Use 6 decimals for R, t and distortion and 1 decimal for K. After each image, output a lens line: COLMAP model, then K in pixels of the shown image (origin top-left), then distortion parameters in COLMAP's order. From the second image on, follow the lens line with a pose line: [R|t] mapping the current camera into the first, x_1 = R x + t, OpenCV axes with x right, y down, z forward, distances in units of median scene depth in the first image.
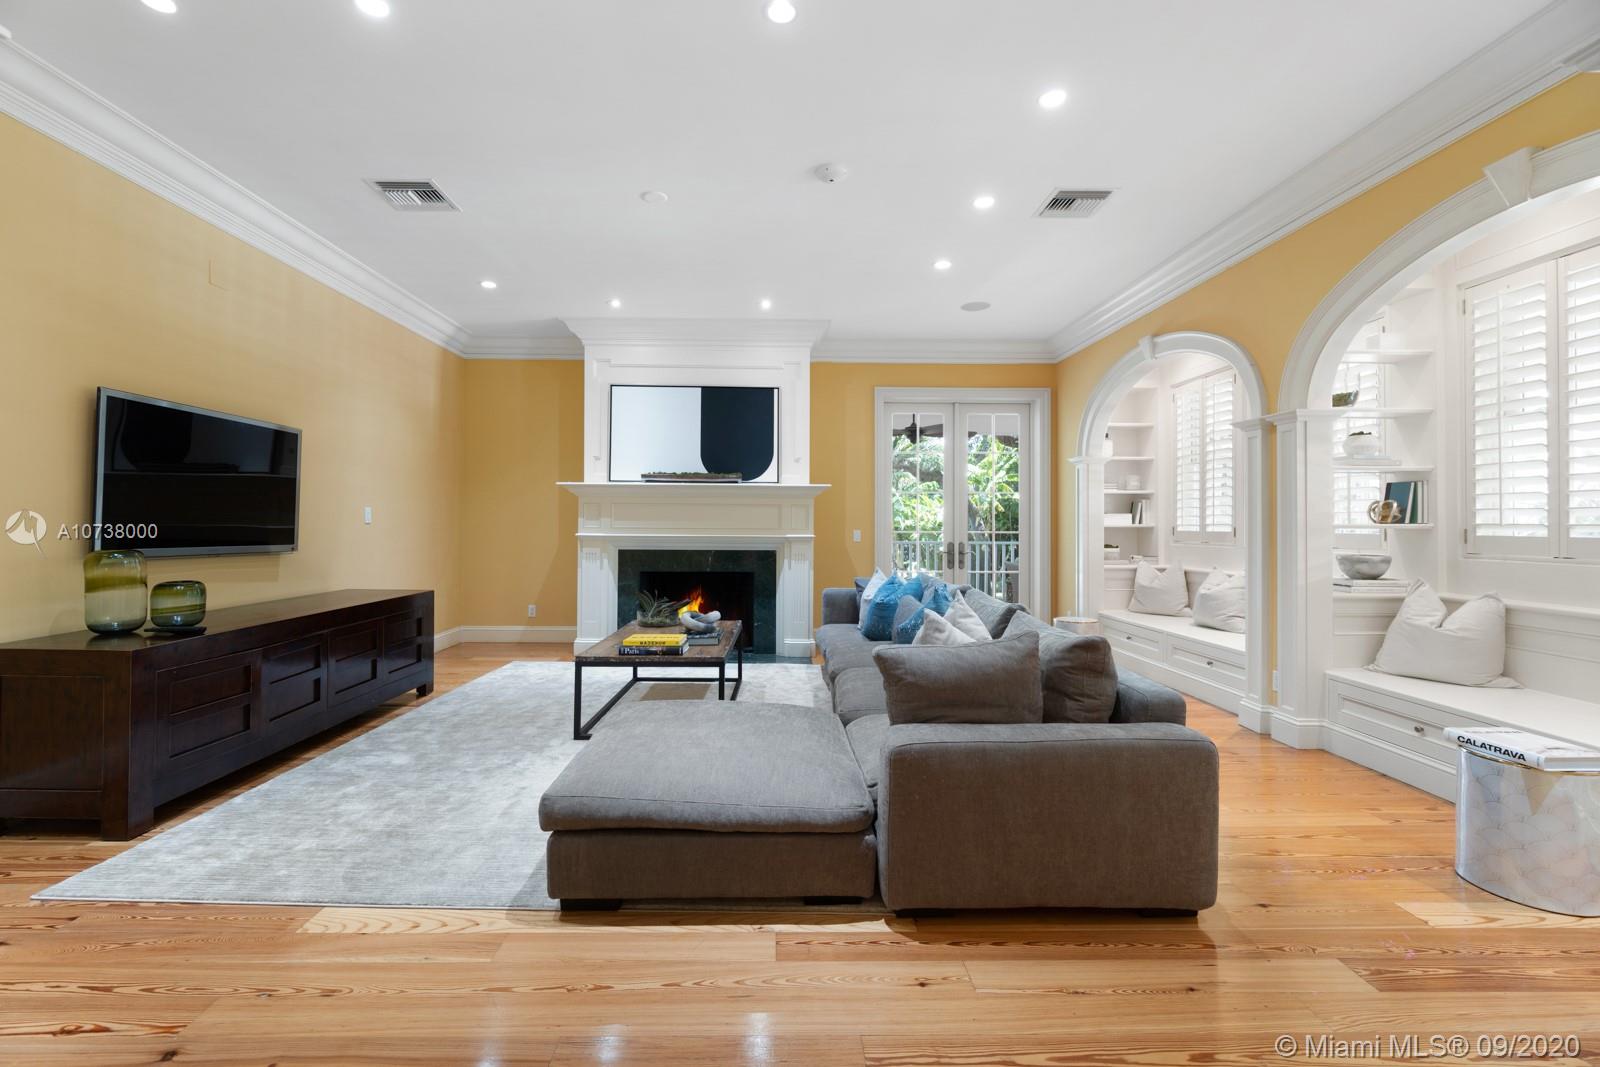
lens RADIAL K [[686.0, 0, 800.0], [0, 686.0, 533.5], [0, 0, 1]] dist [-0.002262, 0.000166]
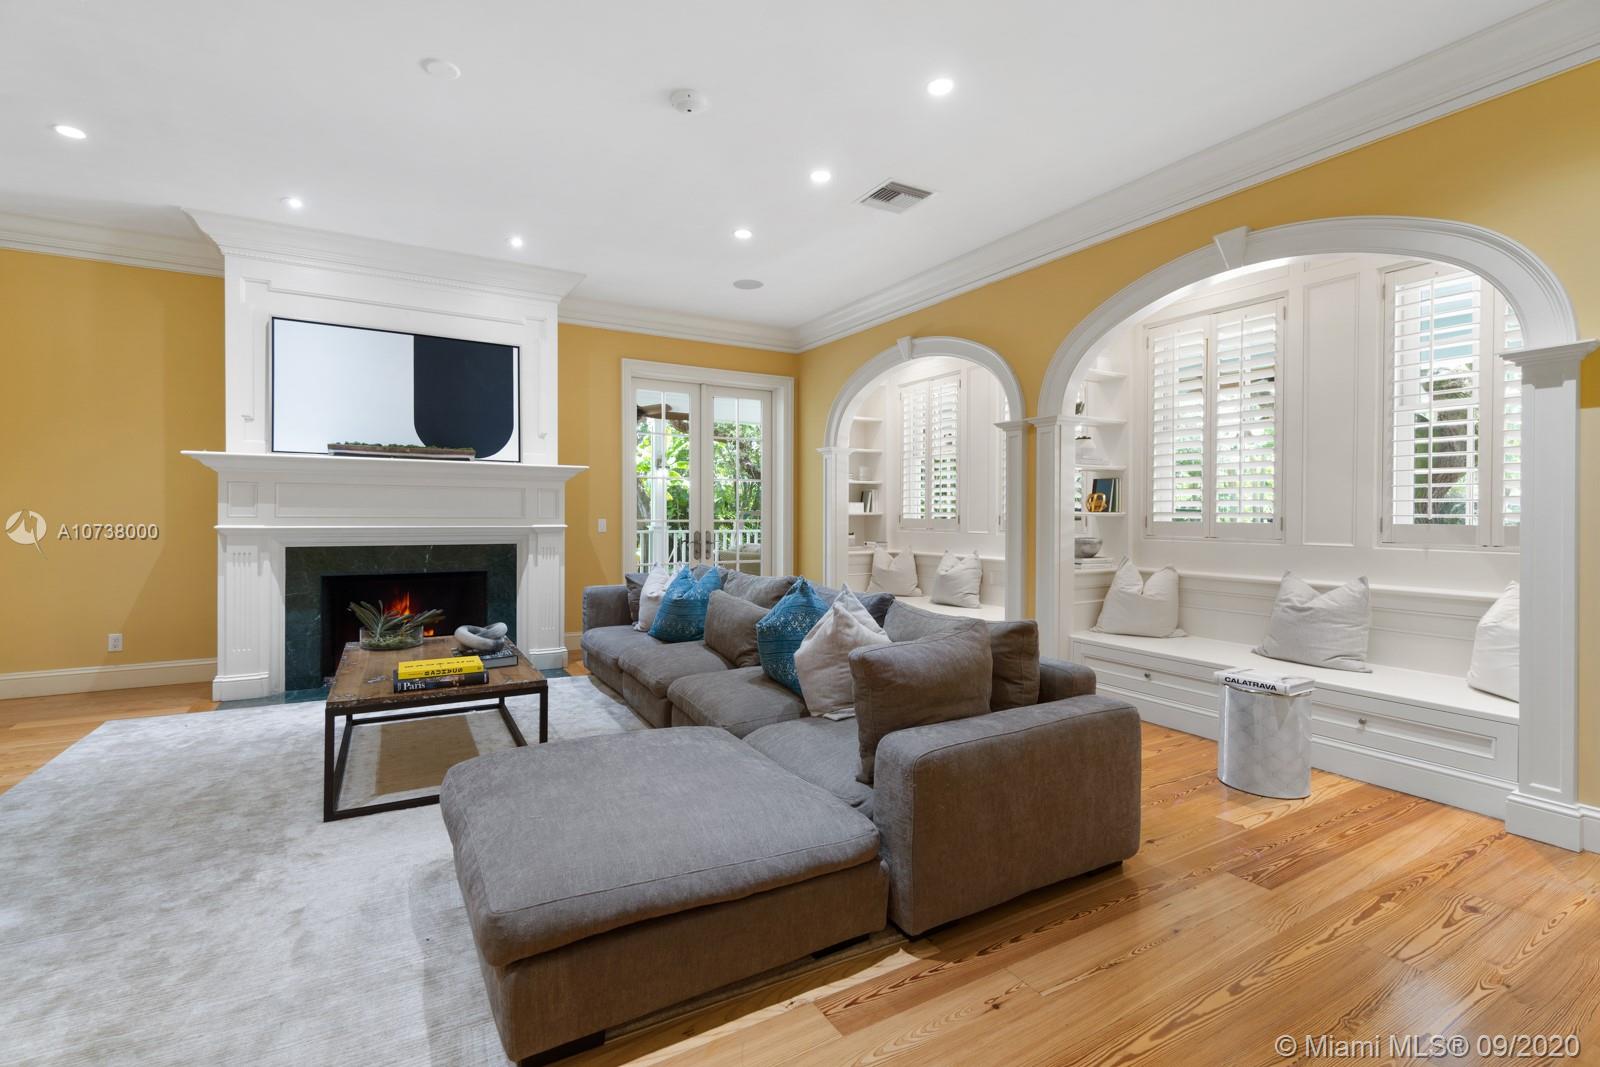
lens RADIAL K [[712.1, 0, 800.0], [0, 712.1, 533.5], [0, 0, 1]] dist [0.000487, 0.000094]
pose [[0.878079, -0.013784, 0.478318, -0.188971], [0.005963, 0.999823, 0.017865, -0.001563], [-0.478479, -0.012835, 0.878005, 0.105617]]
